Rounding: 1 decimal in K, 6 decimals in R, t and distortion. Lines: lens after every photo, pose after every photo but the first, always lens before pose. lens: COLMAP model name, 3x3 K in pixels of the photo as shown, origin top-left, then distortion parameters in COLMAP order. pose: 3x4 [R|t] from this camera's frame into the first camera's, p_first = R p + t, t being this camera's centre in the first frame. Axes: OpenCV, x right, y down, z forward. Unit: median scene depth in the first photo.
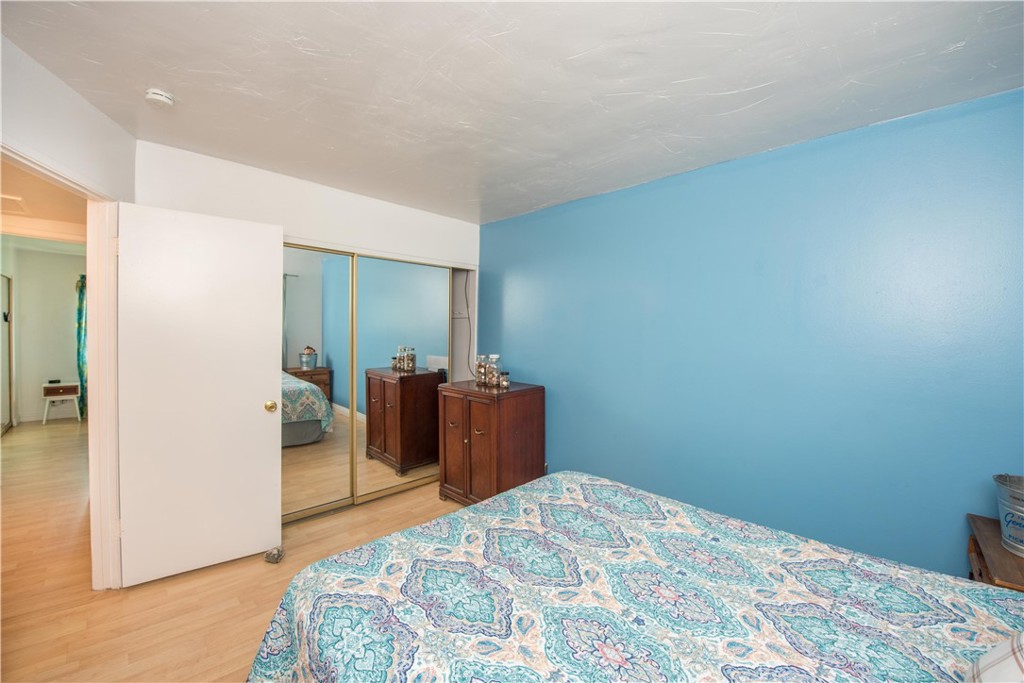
lens RADIAL K [[411.3, 0, 514.0], [0, 411.3, 337.8], [0, 0, 1]] dist [-0.018925, -0.000017]
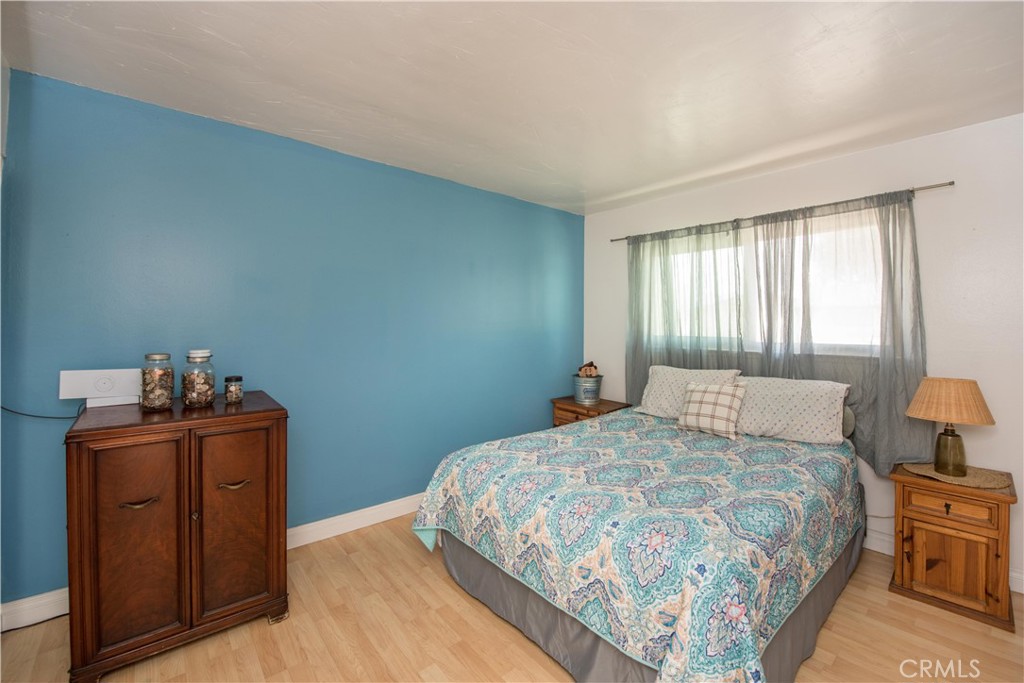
lens RADIAL K [[411.3, 0, 514.0], [0, 411.3, 337.8], [0, 0, 1]] dist [-0.018925, -0.000017]
pose [[0.062702, -0.012079, 0.997959, -1.564841], [0.010999, 0.999874, 0.011411, 0.060188], [-0.997972, 0.010261, 0.062827, 1.463128]]
